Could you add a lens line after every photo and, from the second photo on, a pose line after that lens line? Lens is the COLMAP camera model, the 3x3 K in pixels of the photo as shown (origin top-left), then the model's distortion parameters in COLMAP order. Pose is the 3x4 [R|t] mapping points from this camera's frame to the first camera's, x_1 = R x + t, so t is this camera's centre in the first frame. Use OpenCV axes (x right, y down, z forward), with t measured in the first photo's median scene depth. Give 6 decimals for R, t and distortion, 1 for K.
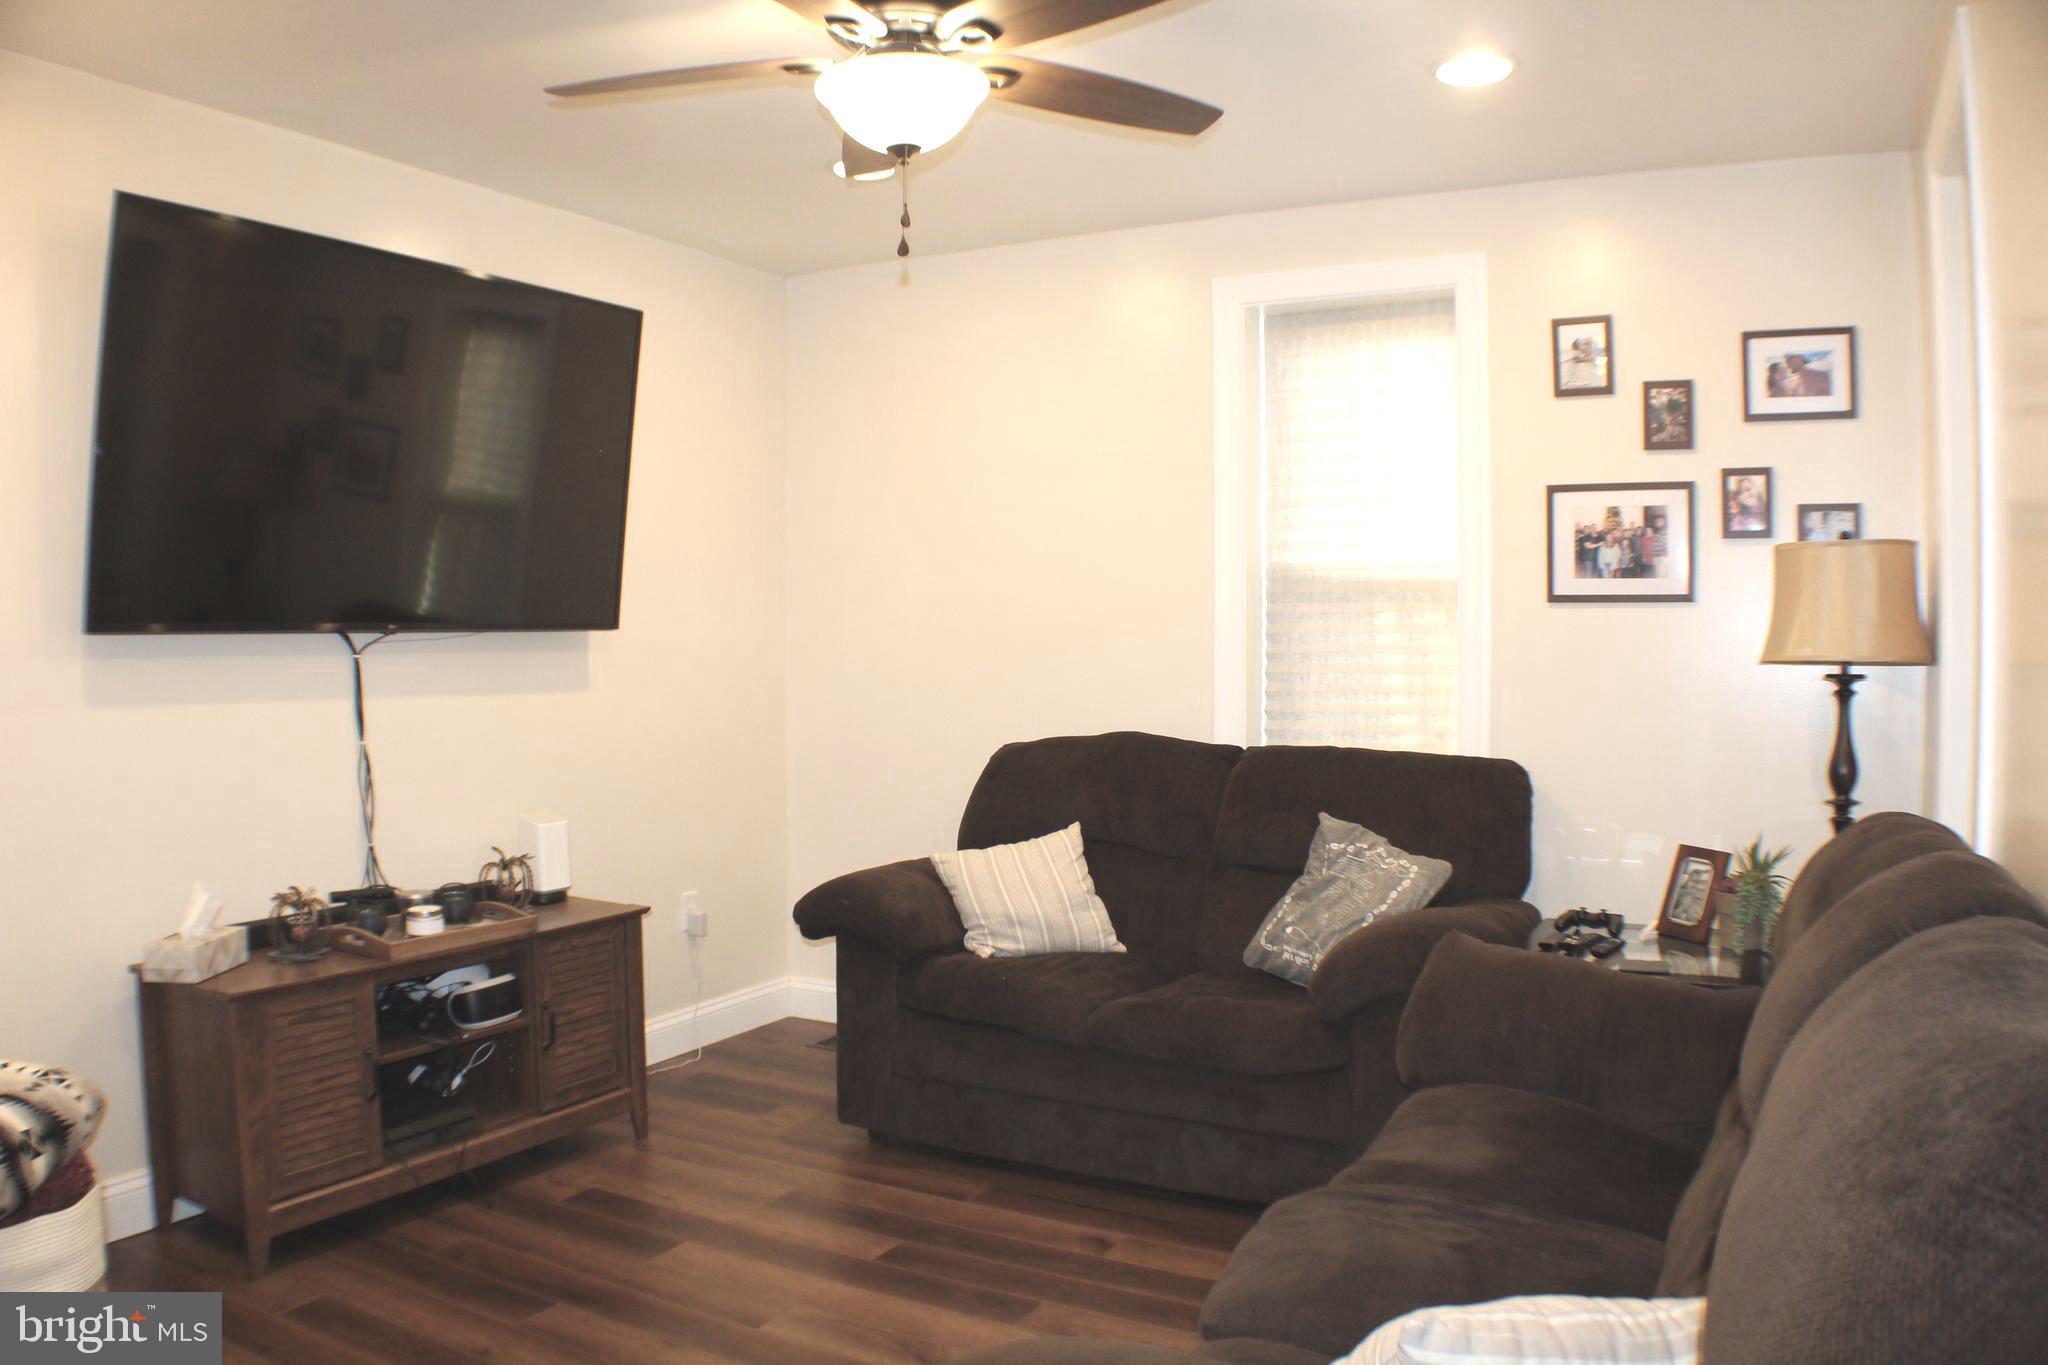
lens RADIAL K [[1494.6, 0, 1023.0], [0, 1494.6, 671.3], [0, 0, 1]] dist [-0.215269, 0.072163]
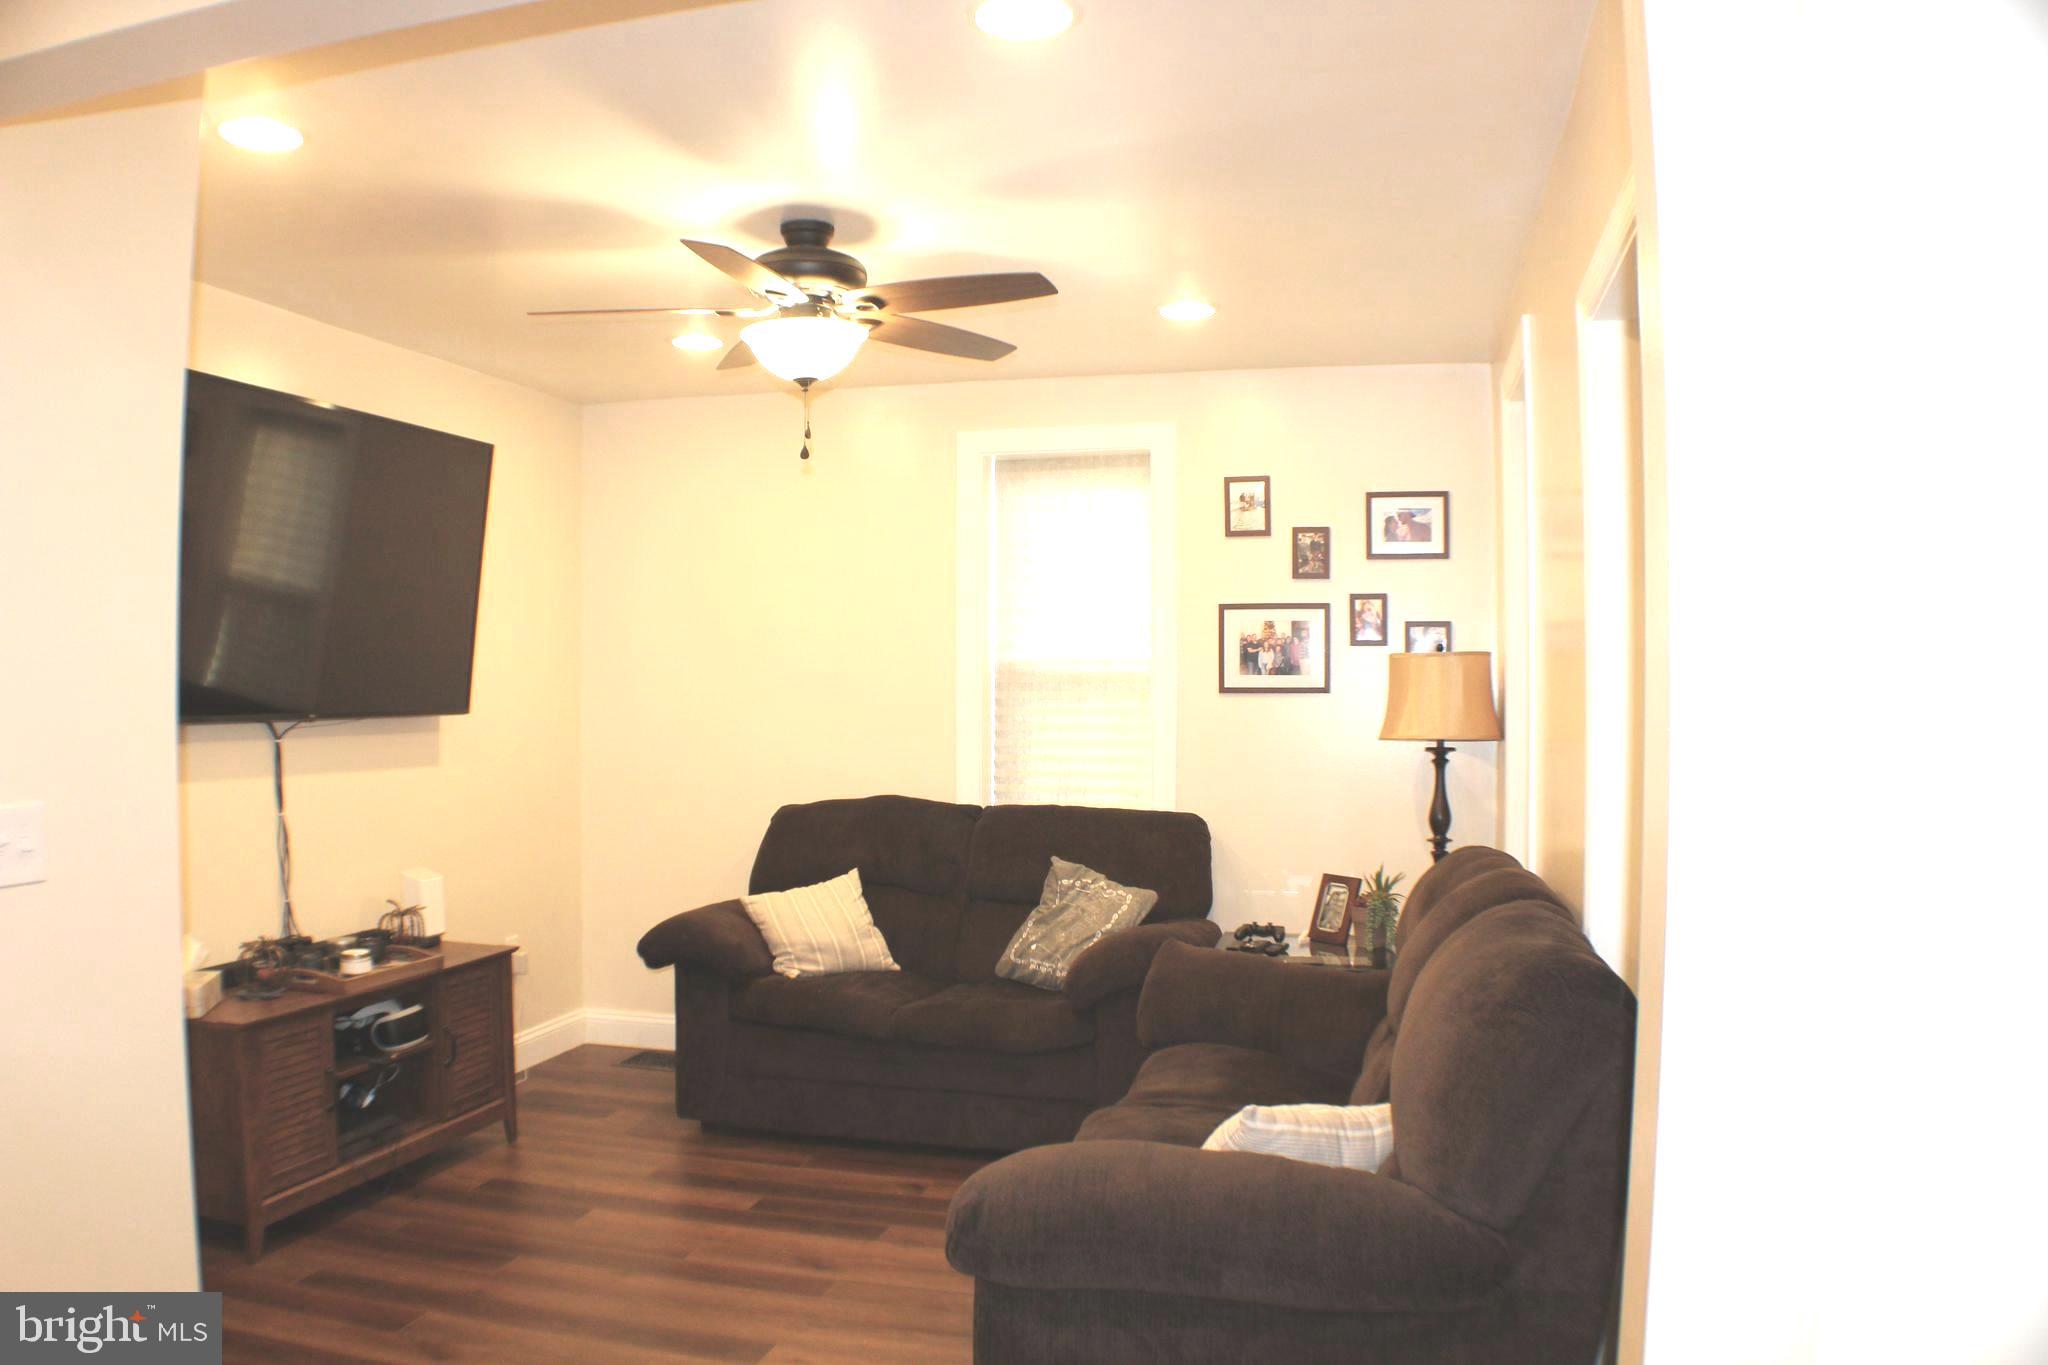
lens RADIAL K [[1494.6, 0, 1016.9], [0, 1494.6, 683.0], [0, 0, 1]] dist [-0.215269, 0.072163]
pose [[0.967670, 0.001324, 0.252216, -0.168754], [0.005282, 0.999660, -0.025514, -0.024873], [-0.252164, 0.026022, 0.967335, -0.278107]]
